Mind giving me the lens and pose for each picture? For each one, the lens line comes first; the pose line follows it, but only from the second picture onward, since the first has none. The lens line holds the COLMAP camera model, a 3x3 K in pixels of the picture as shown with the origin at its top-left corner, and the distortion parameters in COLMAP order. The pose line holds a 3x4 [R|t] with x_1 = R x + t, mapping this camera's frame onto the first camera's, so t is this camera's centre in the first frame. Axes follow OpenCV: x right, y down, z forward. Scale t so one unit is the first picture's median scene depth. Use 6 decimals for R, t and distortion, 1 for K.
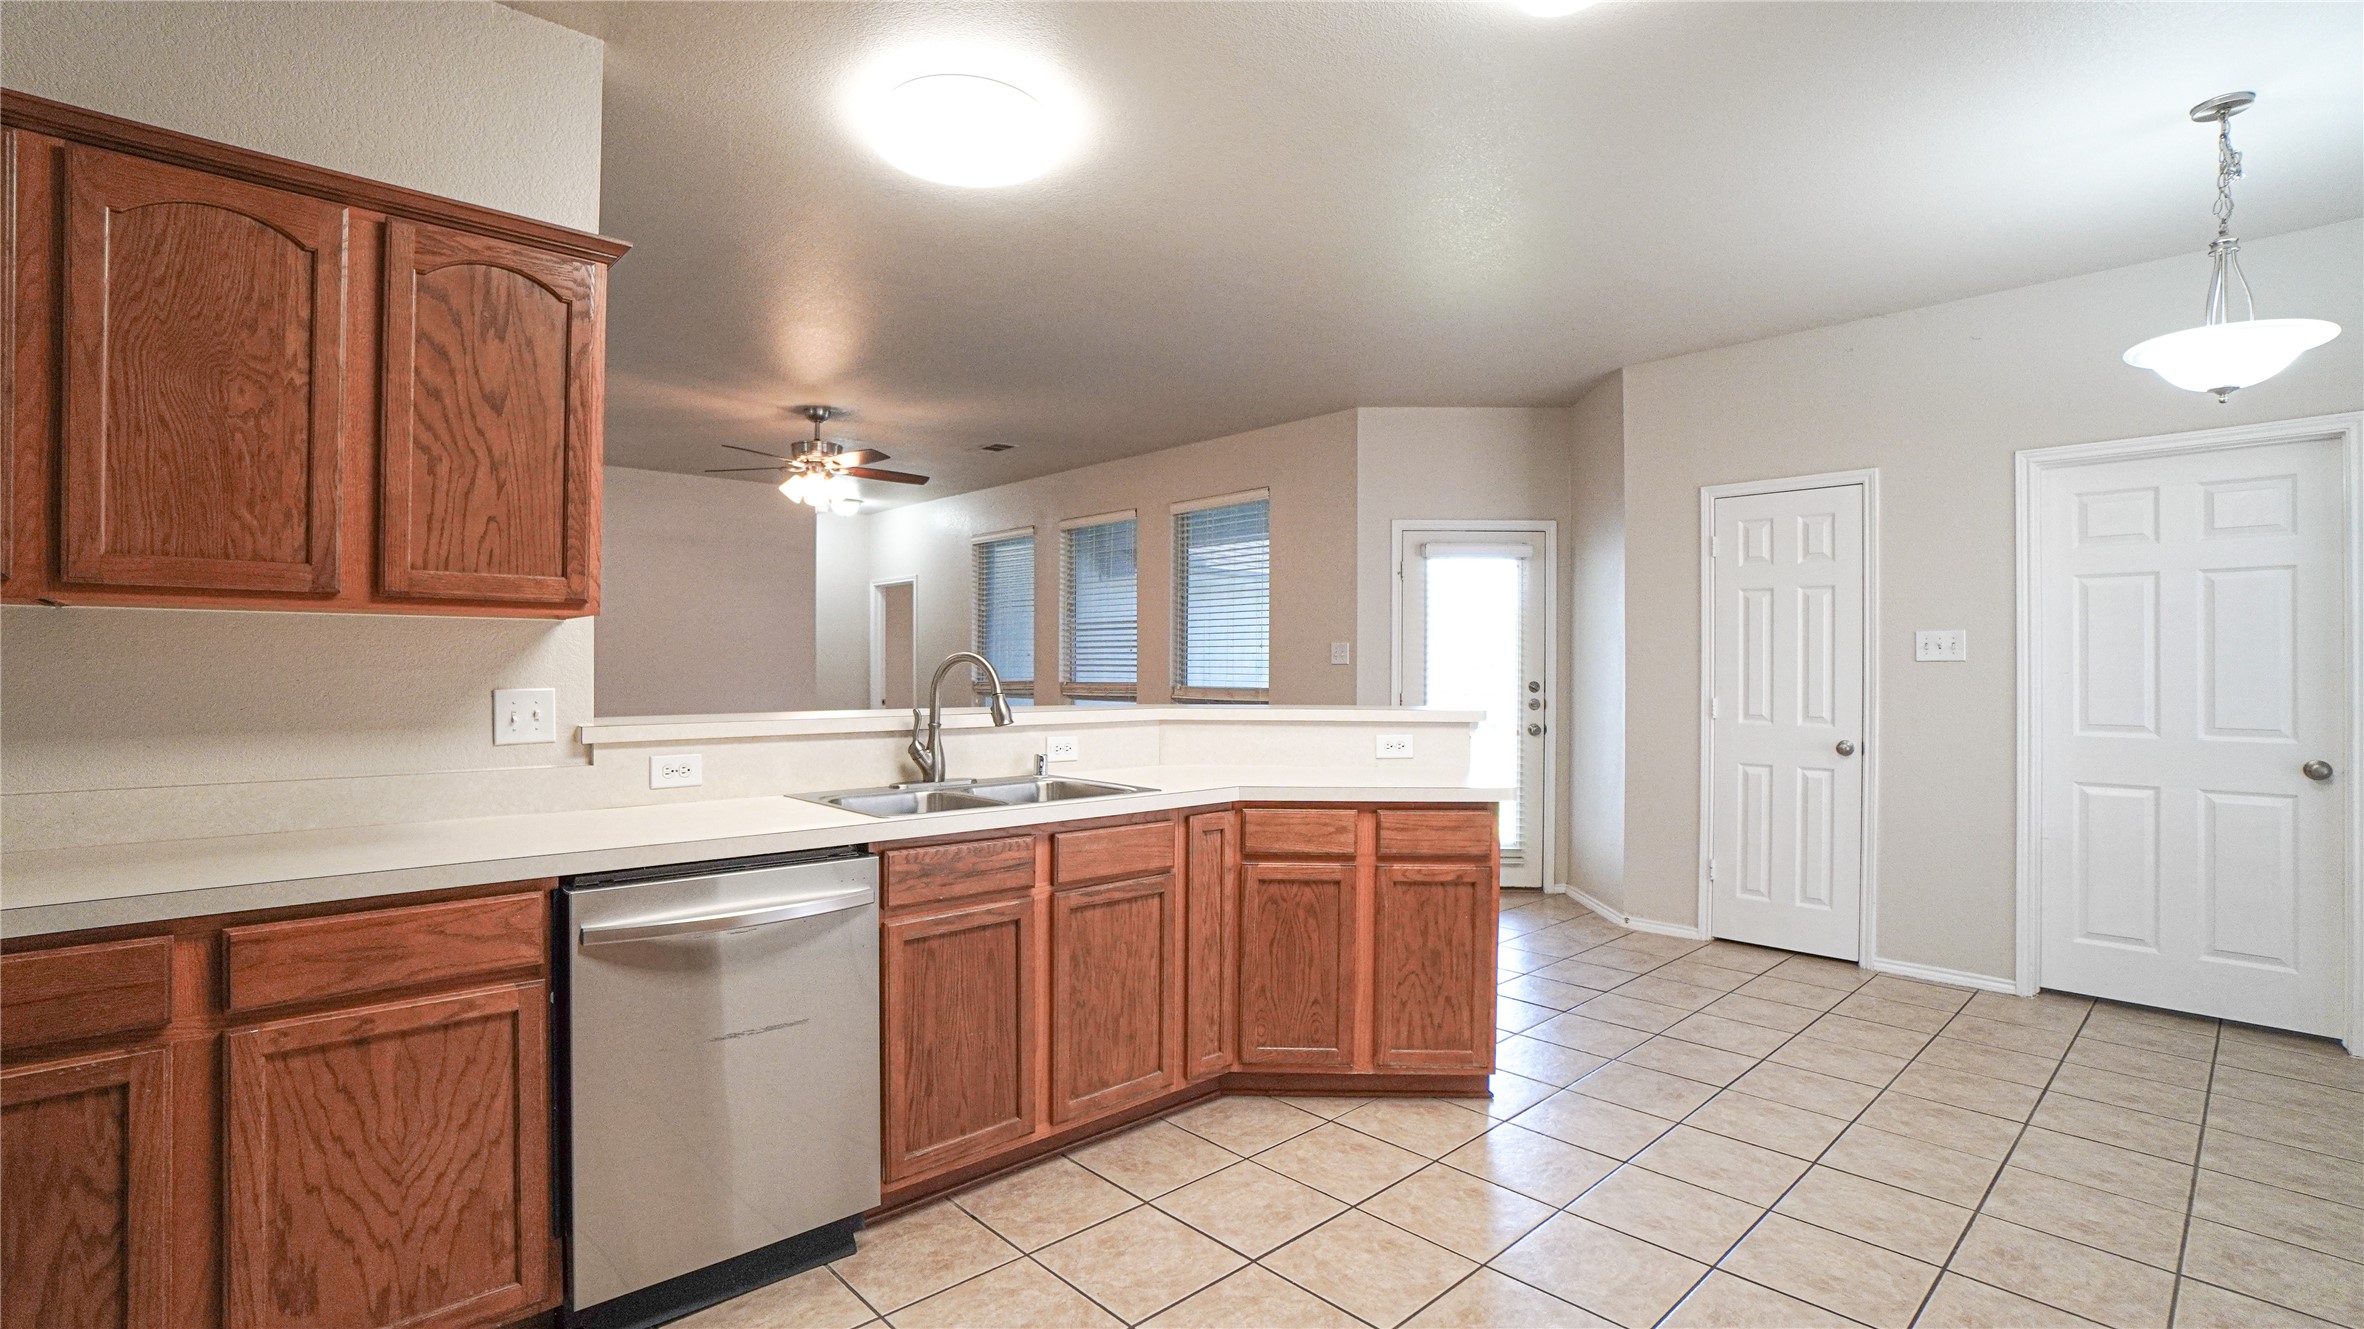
lens RADIAL K [[1049.1, 0, 1191.0], [0, 1049.1, 664.6], [0, 0, 1]] dist [-0.051023, 0.016880]
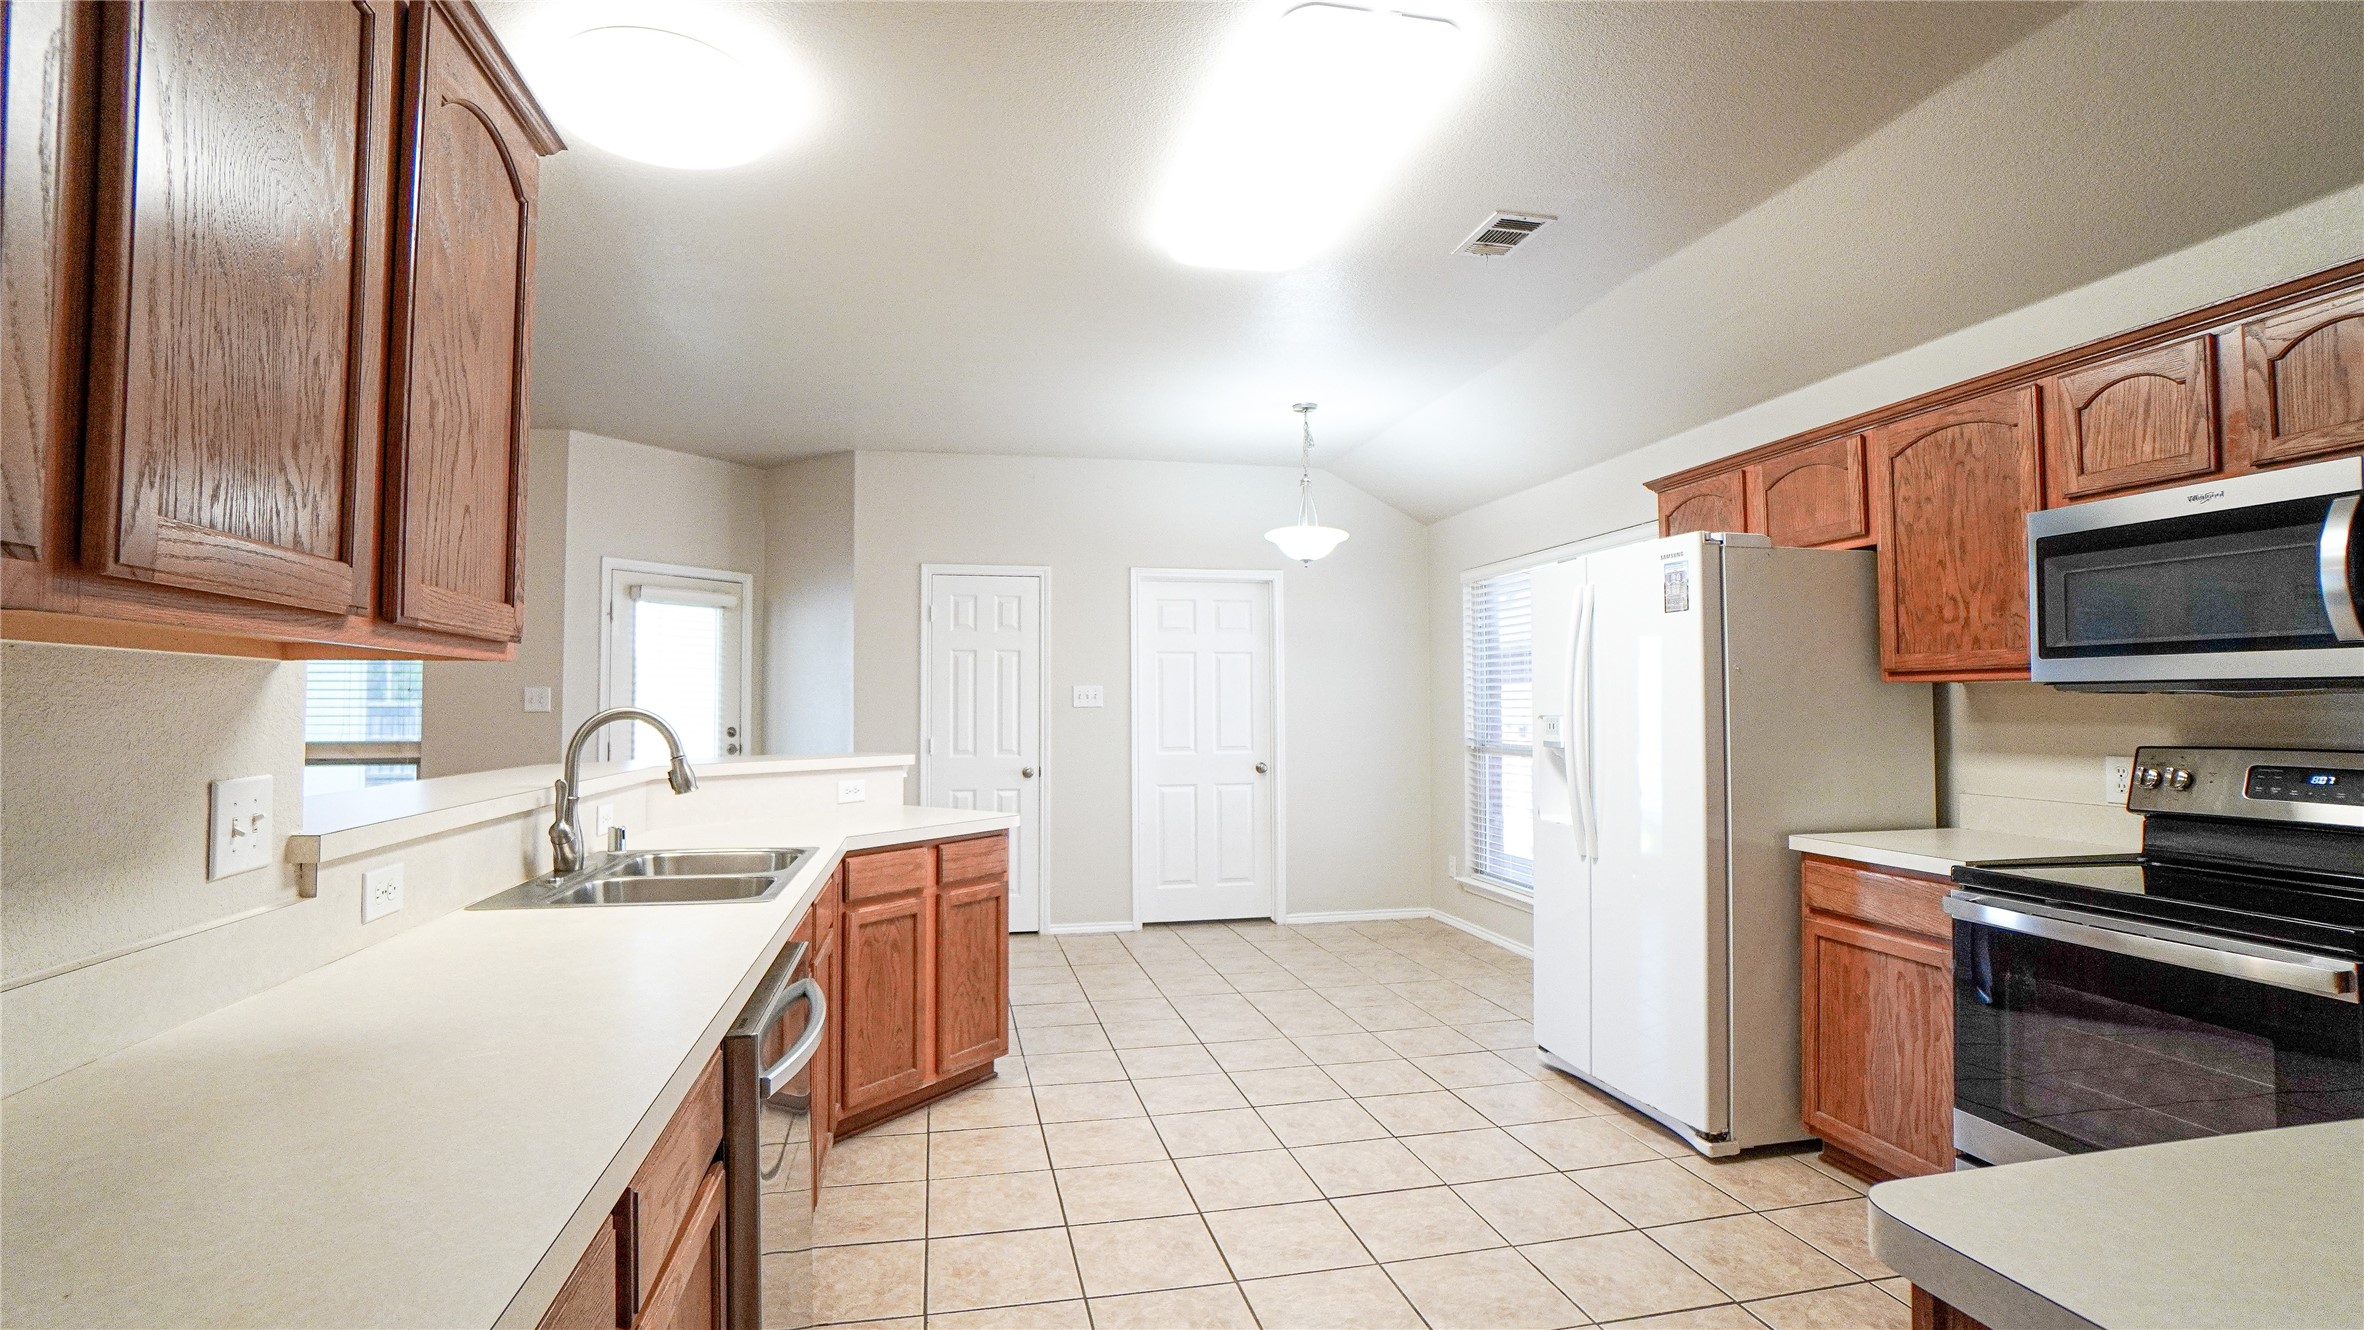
lens RADIAL K [[1049.1, 0, 1142.9], [0, 1049.1, 665.4], [0, 0, 1]] dist [-0.051023, 0.016880]
pose [[0.542322, 0.027544, 0.839719, -0.441460], [0.003949, 0.999368, -0.035332, -0.009188], [-0.840162, 0.022477, 0.541870, 0.134956]]
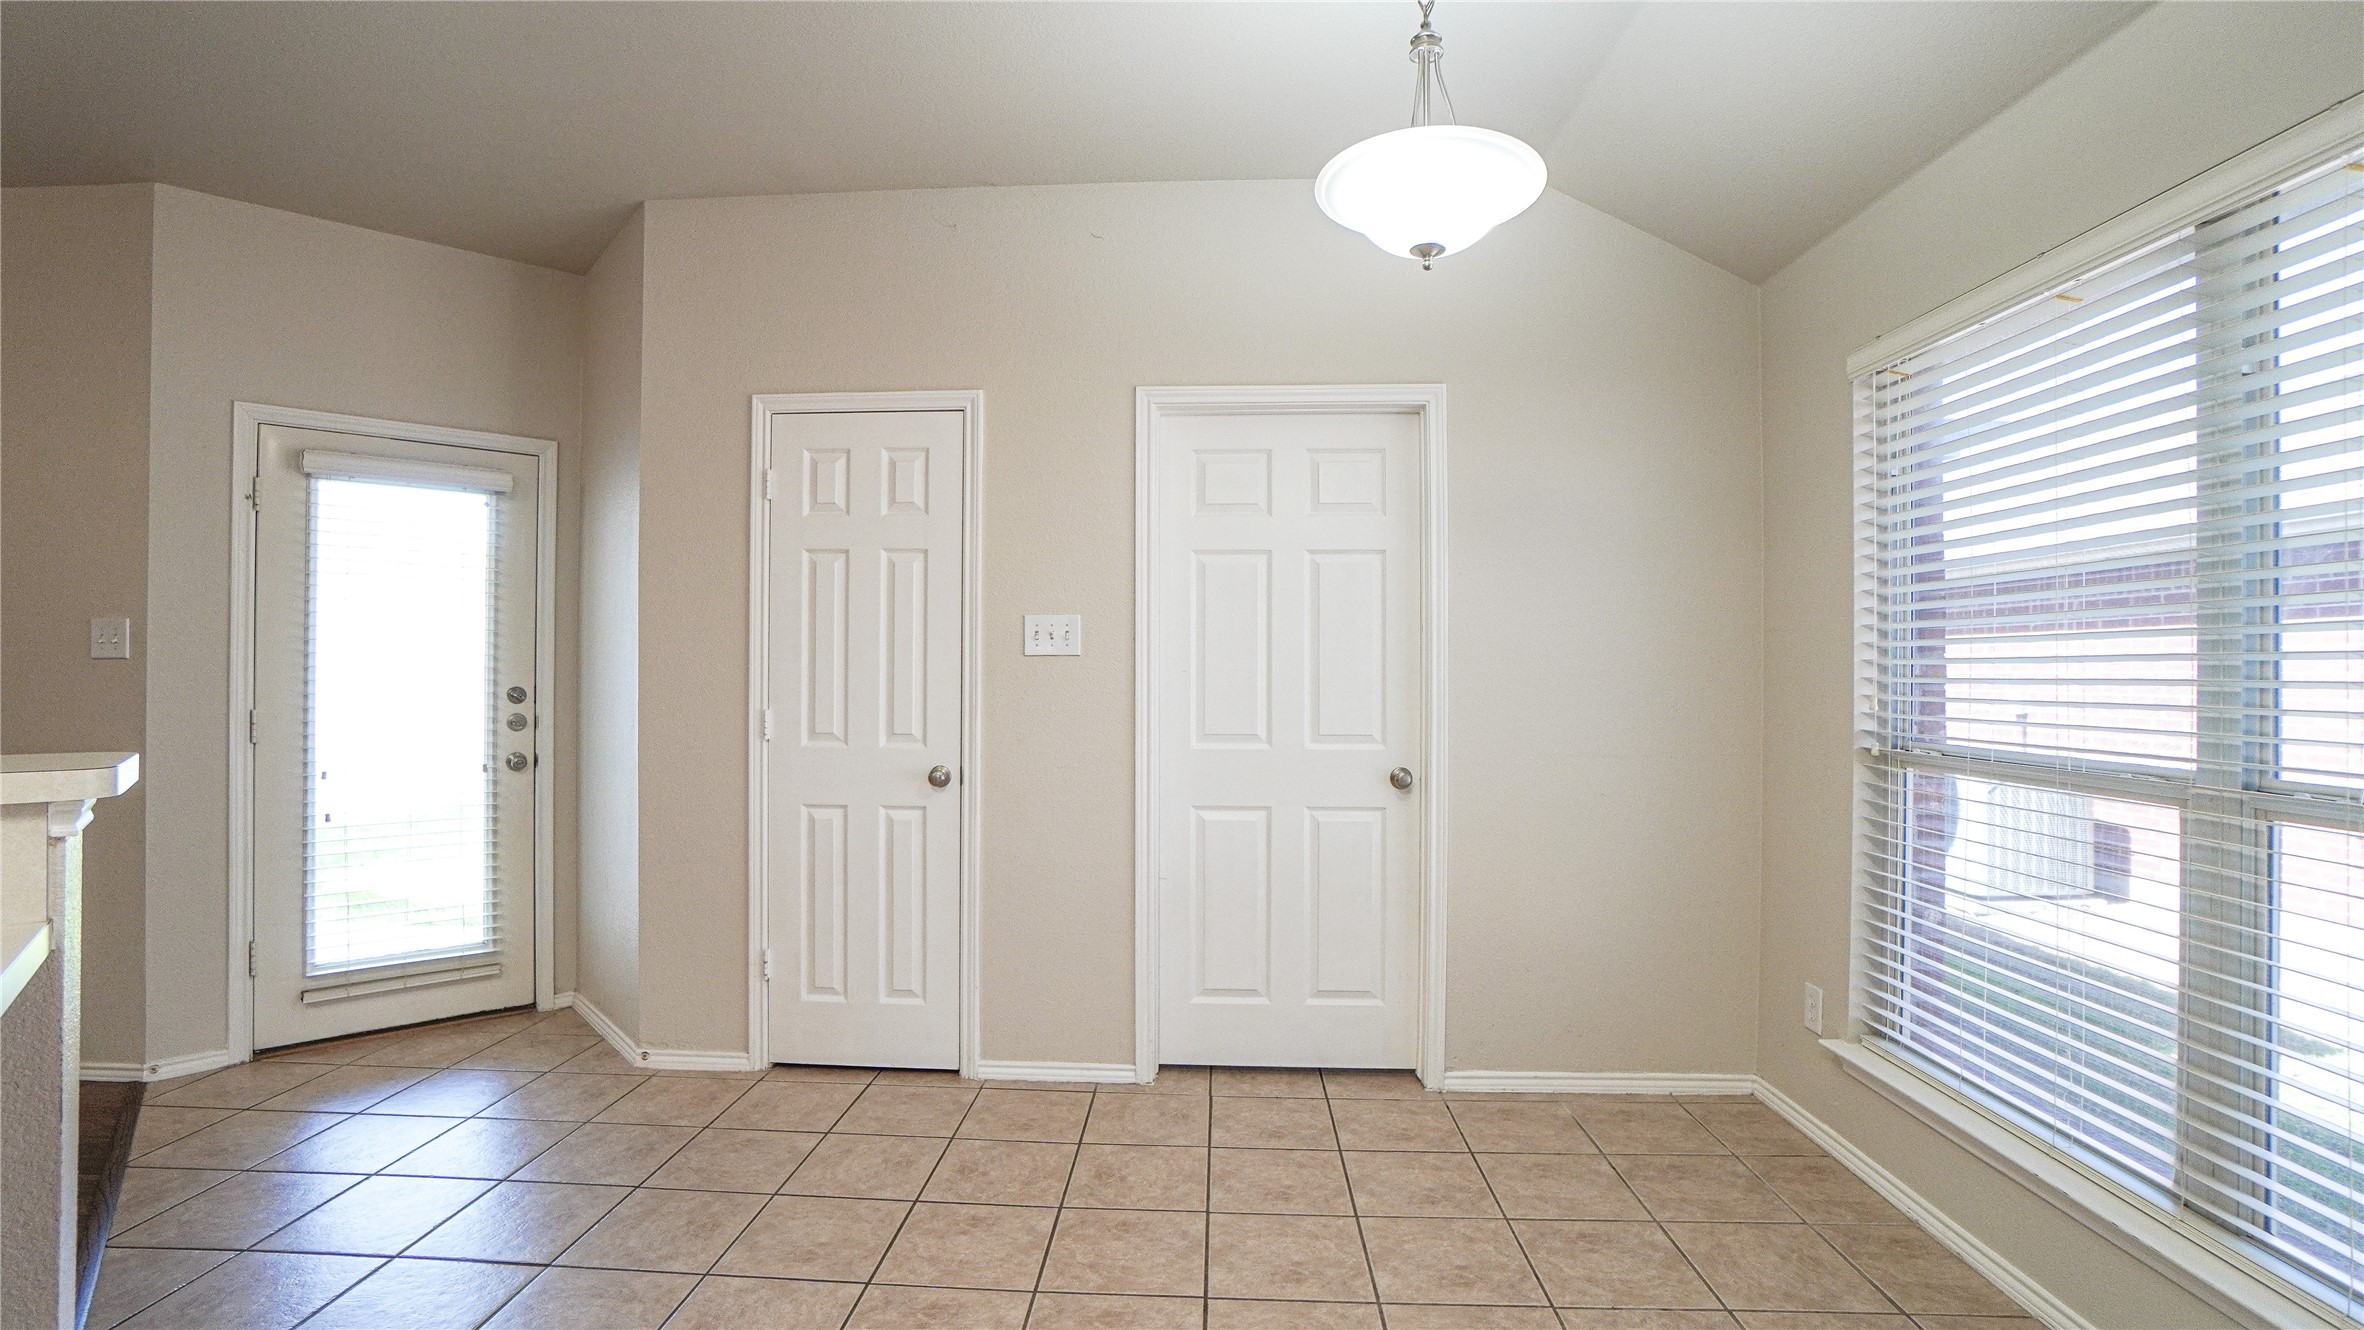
lens RADIAL K [[1049.1, 0, 1157.1], [0, 1049.1, 671.5], [0, 0, 1]] dist [-0.051023, 0.016880]
pose [[0.727142, -0.001226, 0.686486, 0.248942], [-0.002687, 0.999986, 0.004632, 0.004111], [-0.686482, -0.005213, 0.727128, 0.372801]]
